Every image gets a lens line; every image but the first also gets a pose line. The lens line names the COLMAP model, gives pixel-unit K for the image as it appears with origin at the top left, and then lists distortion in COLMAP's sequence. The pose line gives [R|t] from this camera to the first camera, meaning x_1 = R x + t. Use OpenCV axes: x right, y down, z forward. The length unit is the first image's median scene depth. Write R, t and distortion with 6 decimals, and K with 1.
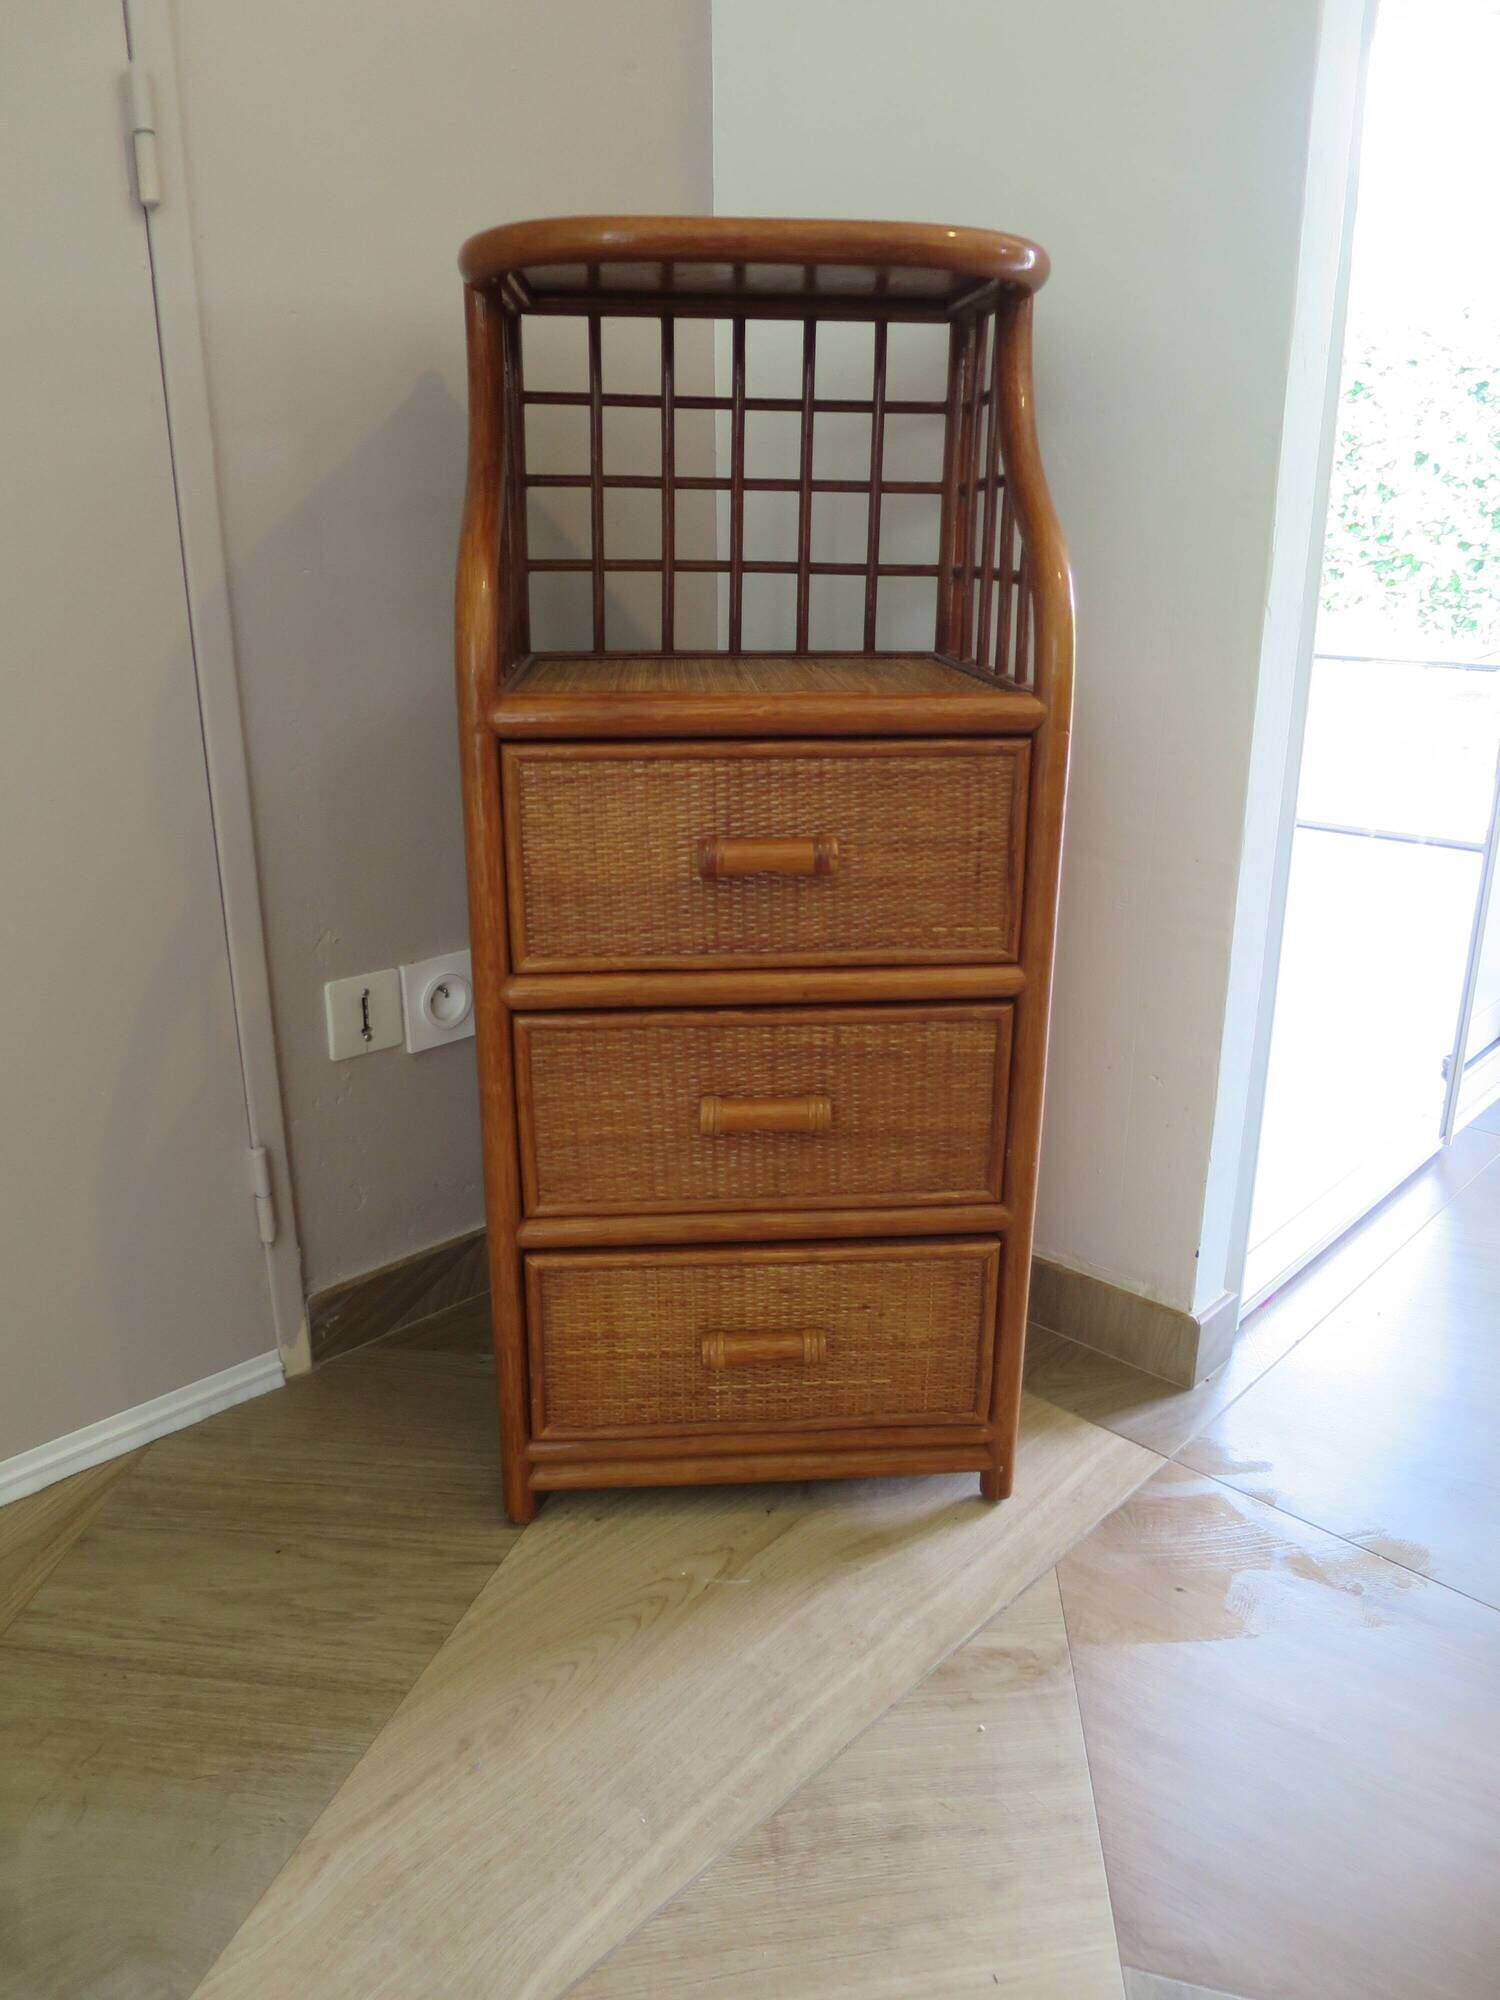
lens RADIAL K [[1490.3, 0, 750.0], [0, 1490.3, 1000.0], [0, 0, 1]] dist [-0.024340, -0.000304]
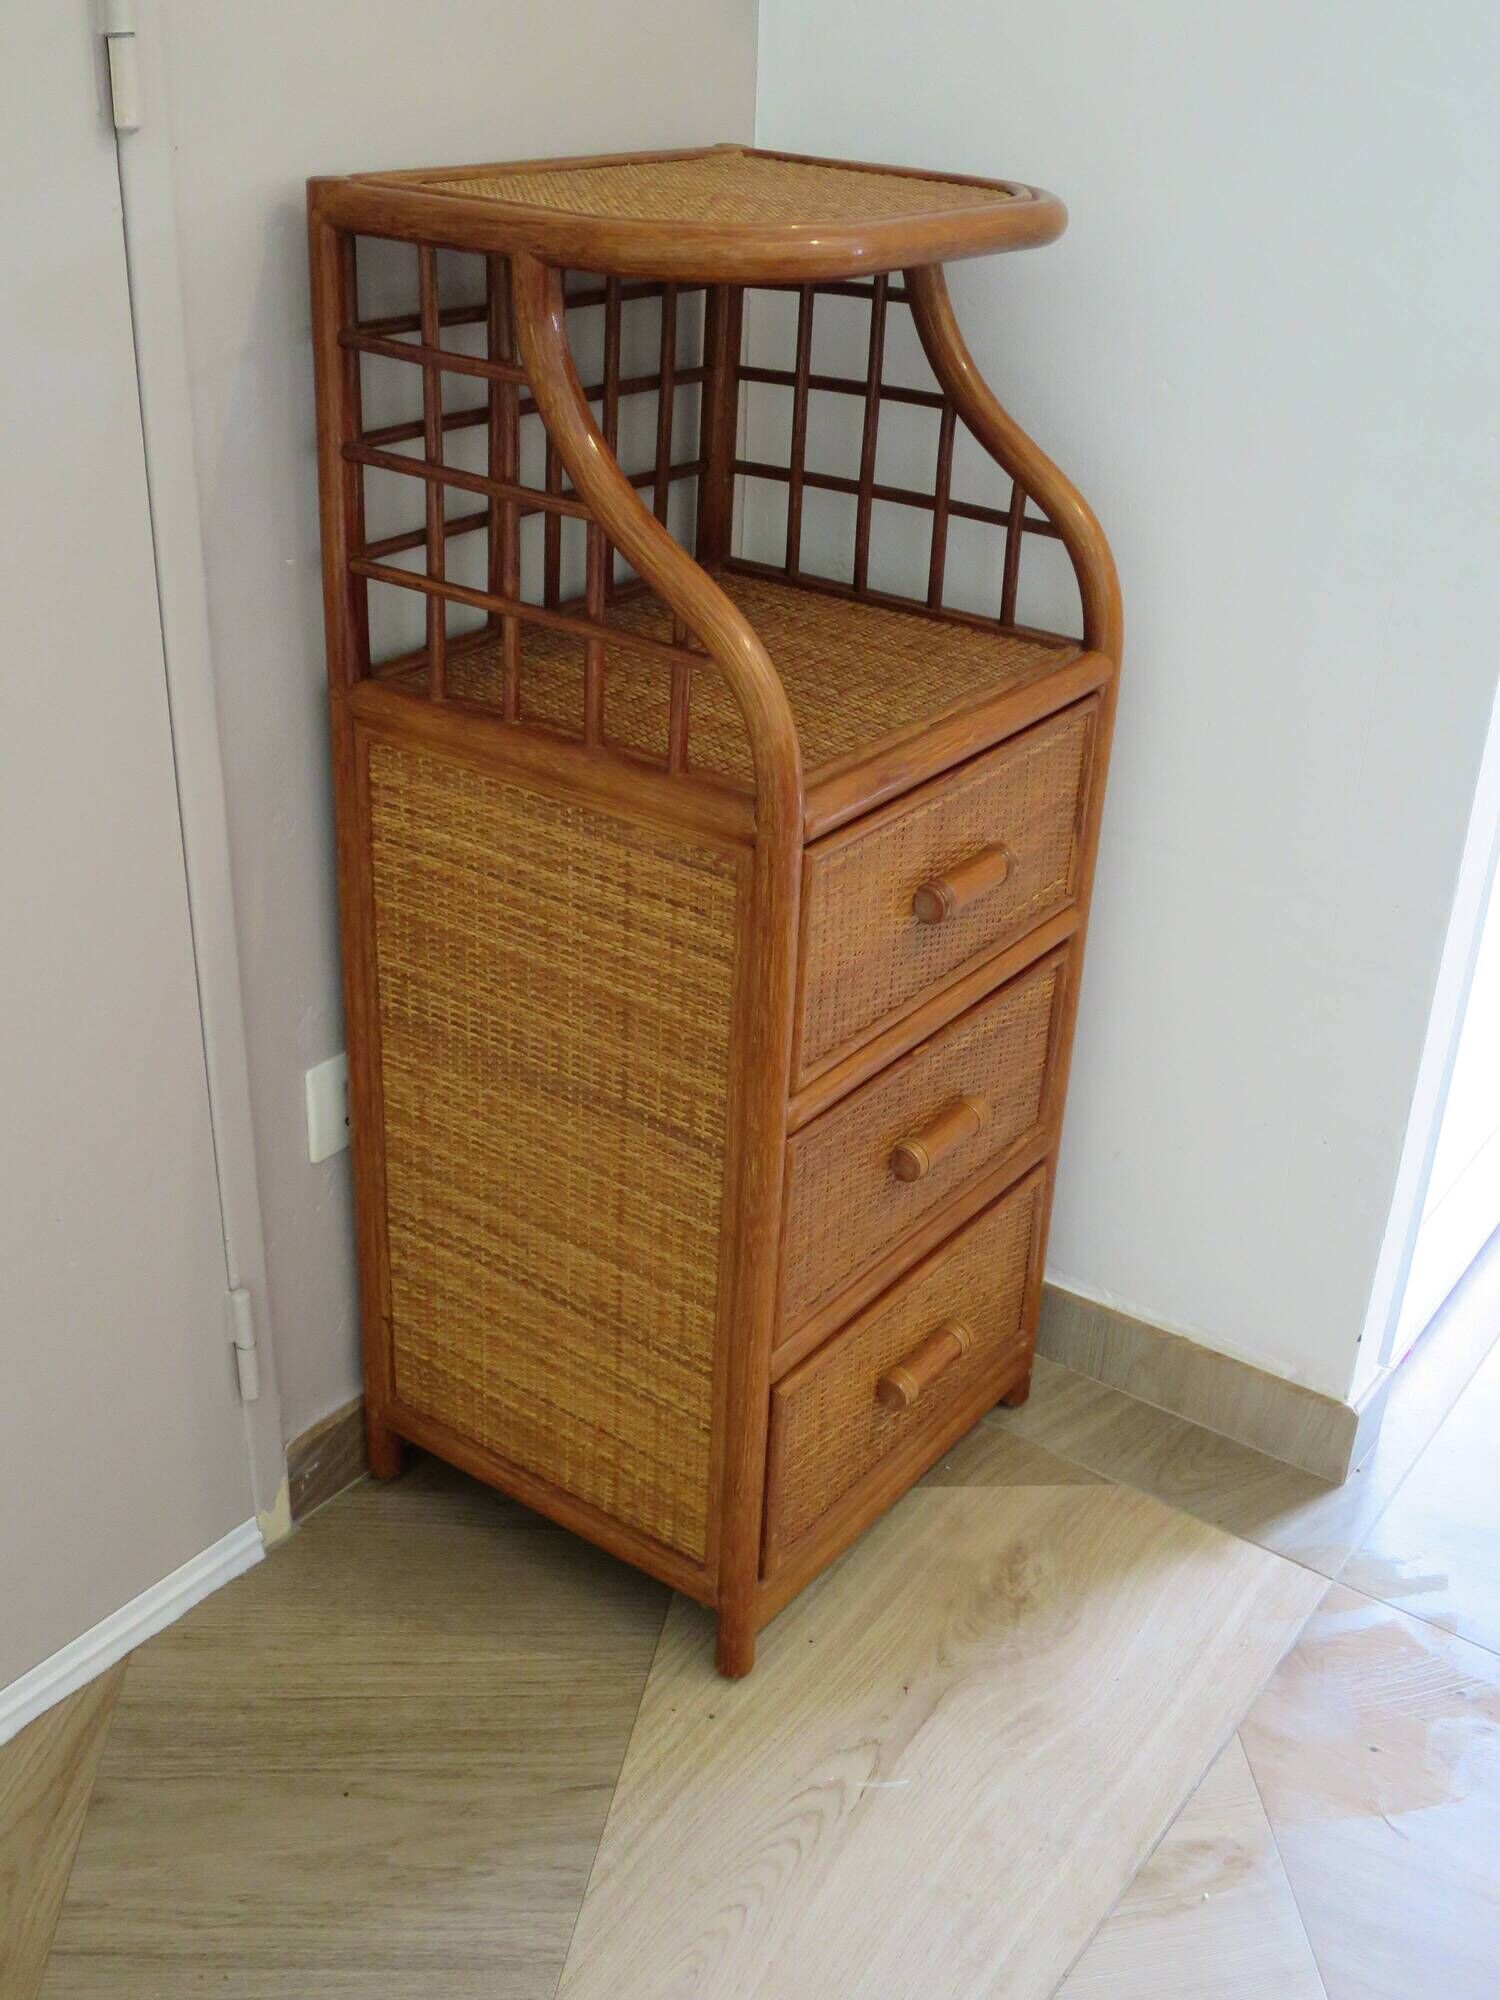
lens RADIAL K [[2052.8, 0, 750.0], [0, 2052.8, 1000.0], [0, 0, 1]] dist [-0.056067, -0.008903]
pose [[0.648715, -0.331651, 0.684964, -0.930109], [0.197014, 0.942551, 0.269784, -0.379854], [-0.735088, -0.040066, 0.676787, 0.213219]]
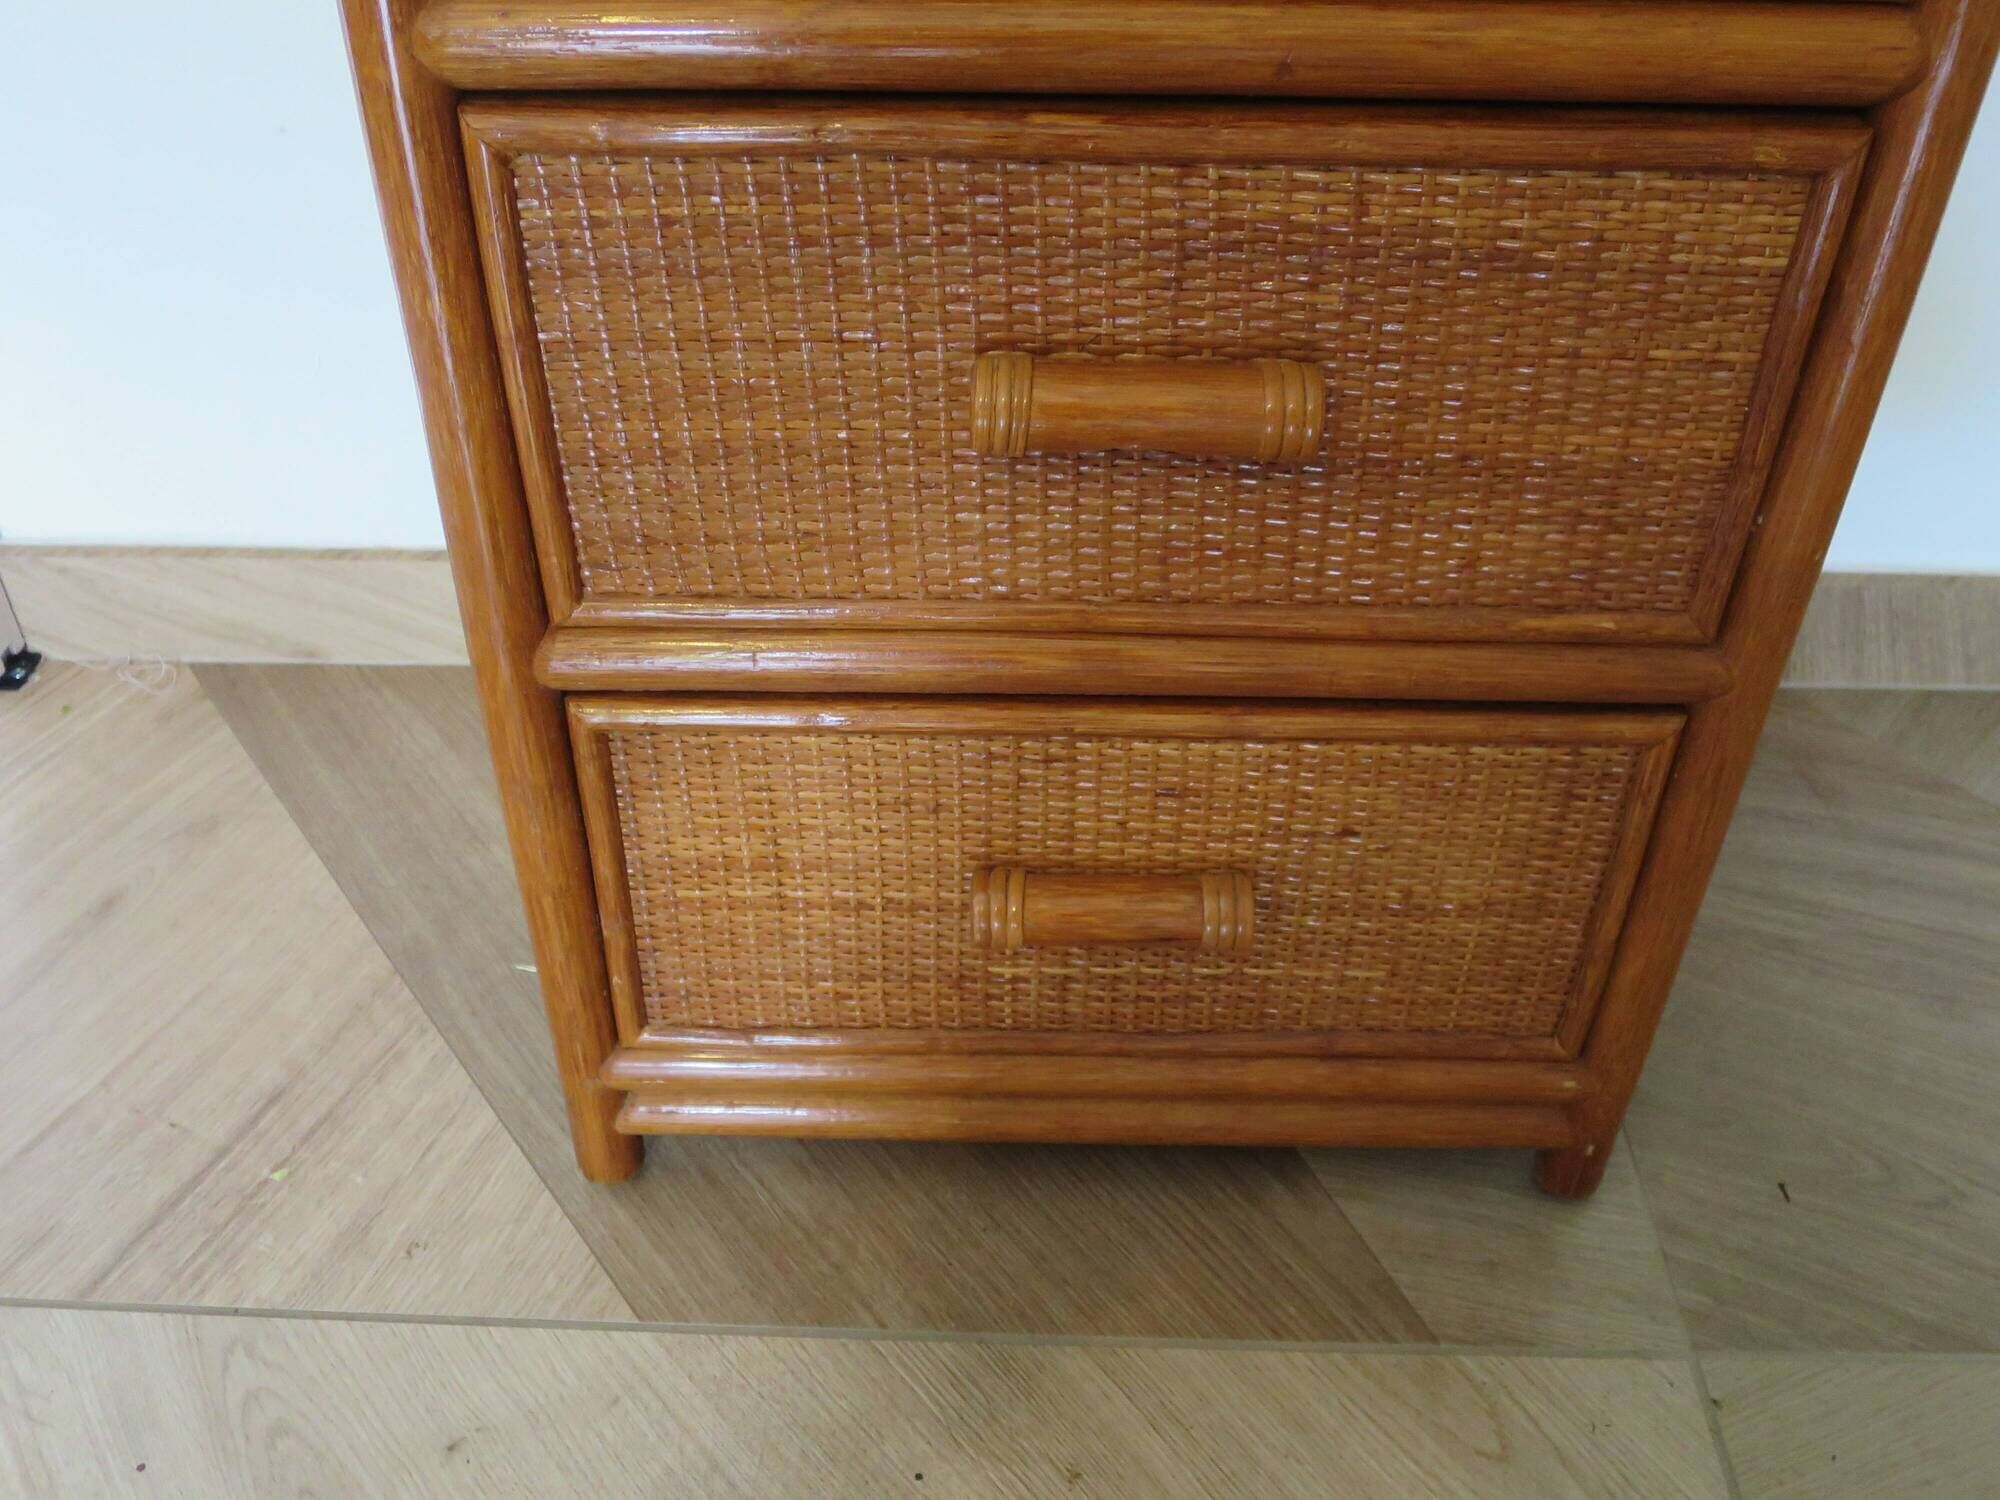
lens RADIAL K [[1732.3, 0, 997.1], [0, 1732.3, 745.0], [0, 0, 1]] dist [-0.055001, 0.009803]
pose [[0.996961, 0.054780, -0.055382, 0.000977], [-0.032378, 0.938045, 0.344997, 0.007283], [0.070850, -0.342156, 0.936968, 0.556952]]
